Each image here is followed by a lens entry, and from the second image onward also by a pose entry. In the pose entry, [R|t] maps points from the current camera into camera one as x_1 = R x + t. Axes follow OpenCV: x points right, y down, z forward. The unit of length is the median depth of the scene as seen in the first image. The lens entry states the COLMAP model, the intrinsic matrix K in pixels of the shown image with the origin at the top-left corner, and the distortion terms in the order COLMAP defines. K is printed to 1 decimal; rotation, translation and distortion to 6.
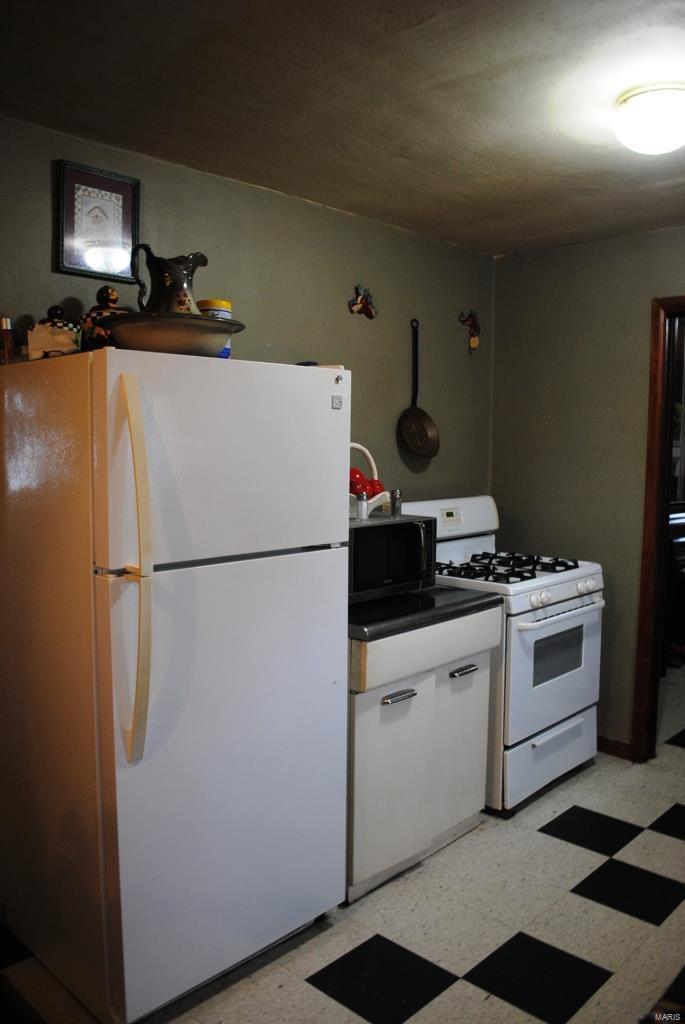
lens RADIAL K [[827.6, 0, 342.5], [0, 827.6, 512.0], [0, 0, 1]] dist [-0.060618, -0.000184]
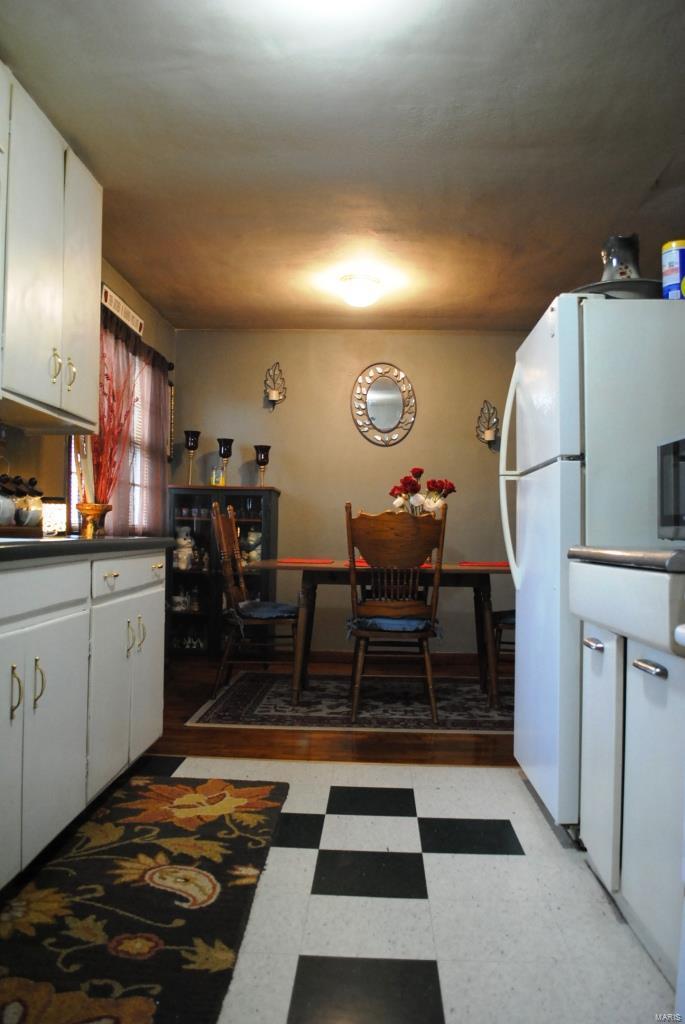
lens RADIAL K [[774.3, 0, 342.5], [0, 774.3, 512.0], [0, 0, 1]] dist [-0.055028, -0.000812]
pose [[-0.759243, -0.039655, -0.649598, 0.715410], [-0.080440, 0.996206, 0.033204, 0.081890], [0.645817, 0.077464, -0.759552, 1.320853]]
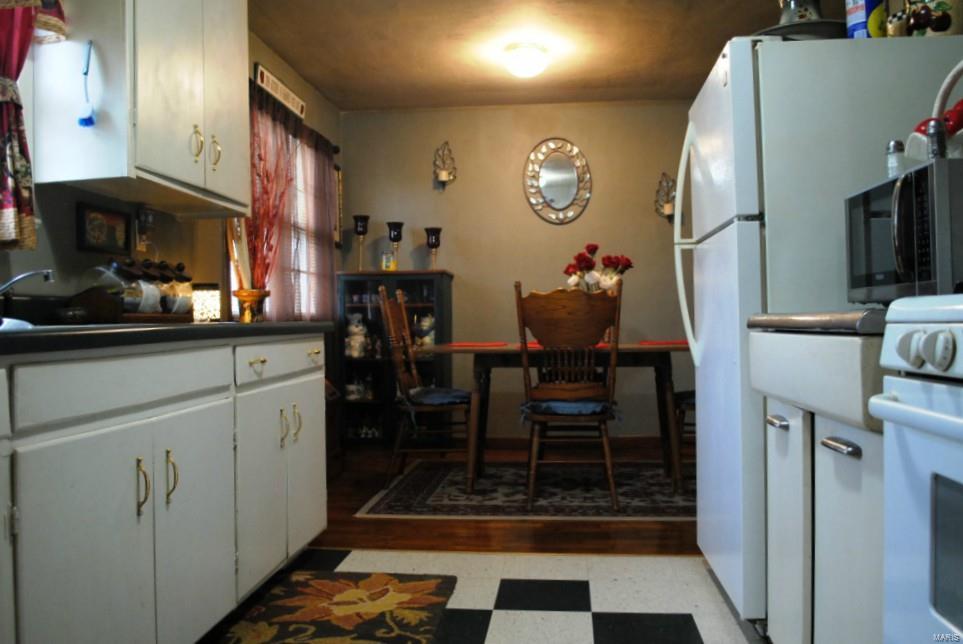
lens RADIAL K [[778.3, 0, 484.3], [0, 778.3, 315.8], [0, 0, 1]] dist [-0.060618, -0.000184]
pose [[-0.794682, -0.002414, -0.607021, 0.652506], [-0.047888, 0.997125, 0.058726, 0.095306], [0.605134, 0.075737, -0.792513, 1.292491]]
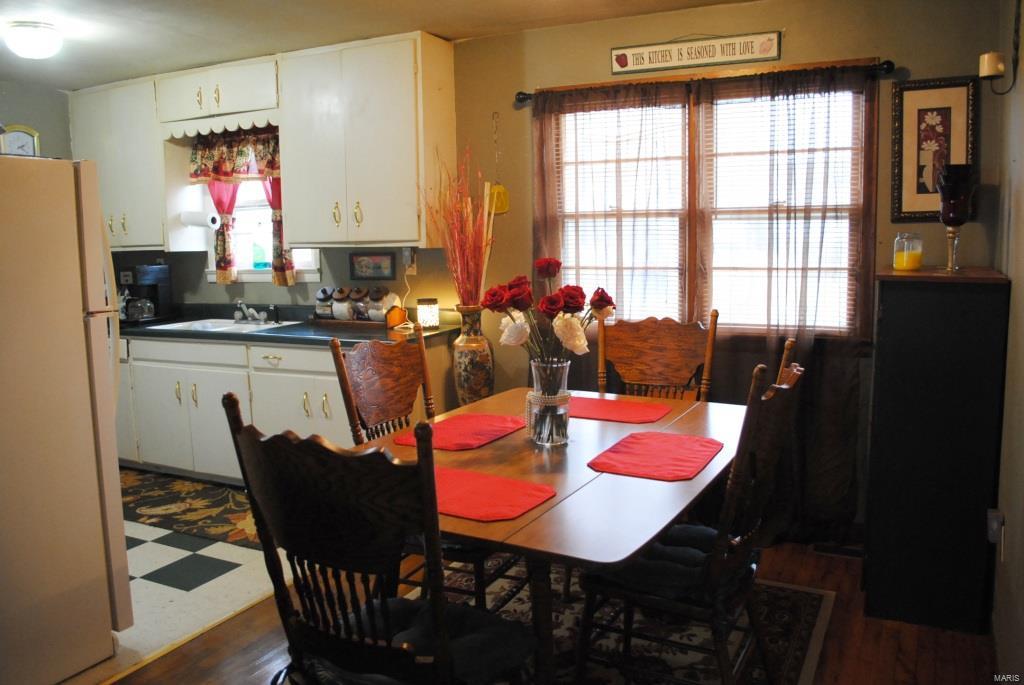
lens RADIAL K [[827.6, 0, 514.9], [0, 827.6, 335.9], [0, 0, 1]] dist [-0.060618, -0.000184]
pose [[-0.281809, -0.123658, 0.951469, -1.264724], [0.102333, 0.982130, 0.157952, -0.029389], [-0.953998, 0.141879, -0.264119, 0.433566]]
